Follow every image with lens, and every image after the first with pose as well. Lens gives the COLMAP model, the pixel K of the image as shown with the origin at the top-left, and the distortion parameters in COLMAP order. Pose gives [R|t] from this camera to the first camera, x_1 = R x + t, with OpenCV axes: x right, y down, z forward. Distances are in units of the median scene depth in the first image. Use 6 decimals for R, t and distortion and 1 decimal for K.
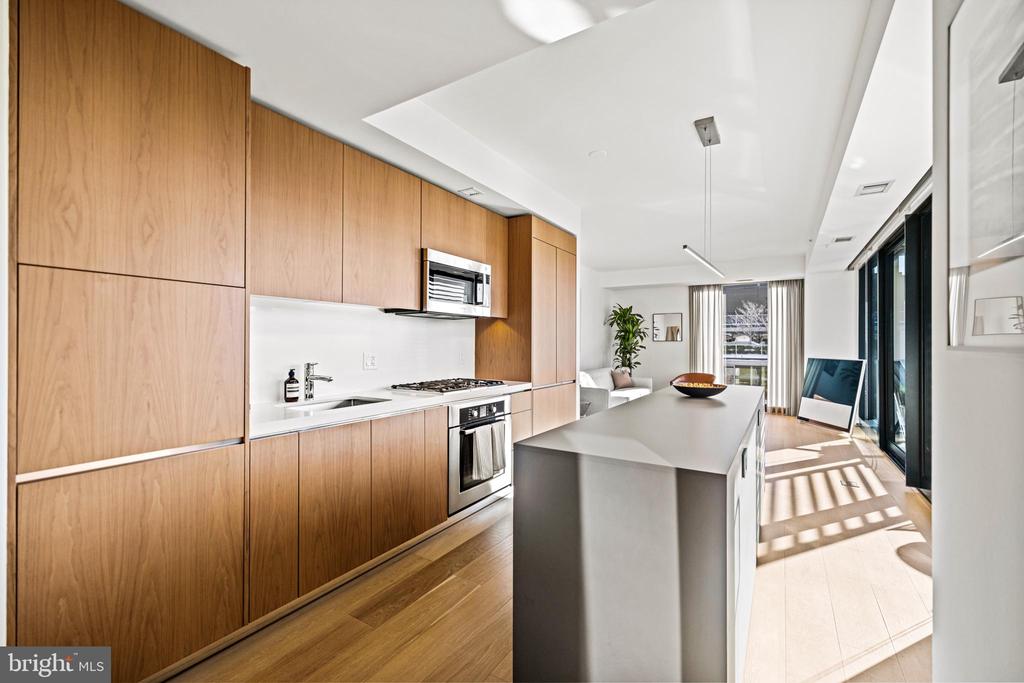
lens RADIAL K [[431.5, 0, 516.5], [0, 431.5, 341.8], [0, 0, 1]] dist [0.002052, 0.000242]
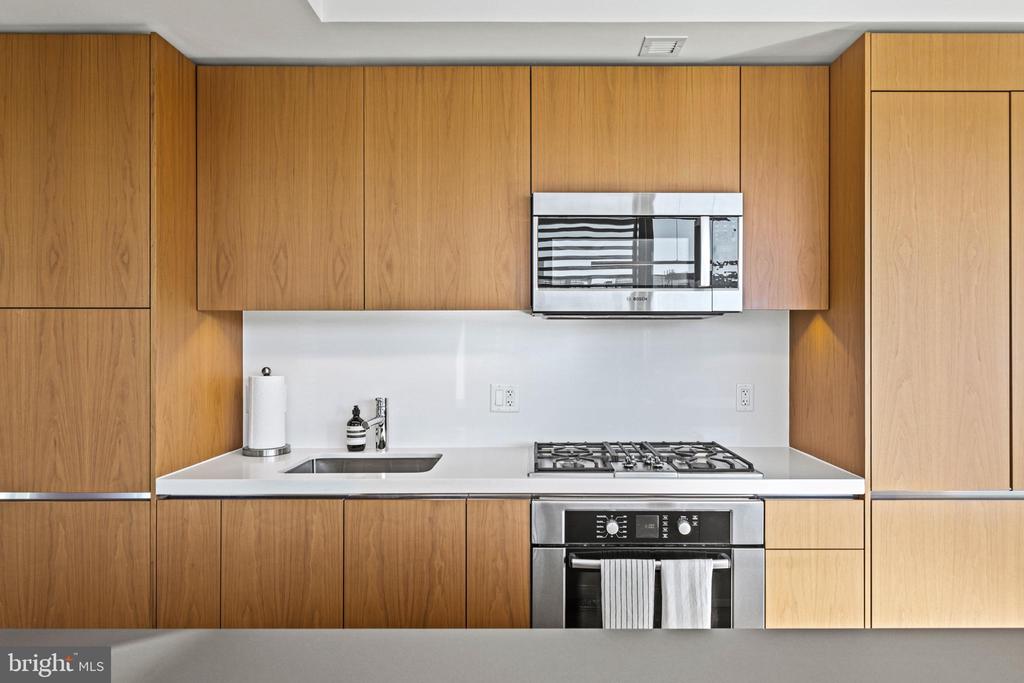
lens RADIAL K [[629.2, 0, 536.1], [0, 629.2, 341.1], [0, 0, 1]] dist [-0.002670, 0.001272]
pose [[0.526369, -0.006924, -0.850228, 0.331773], [0.008092, 0.999962, -0.003133, -0.023947], [0.850218, -0.005231, 0.526405, 0.442443]]
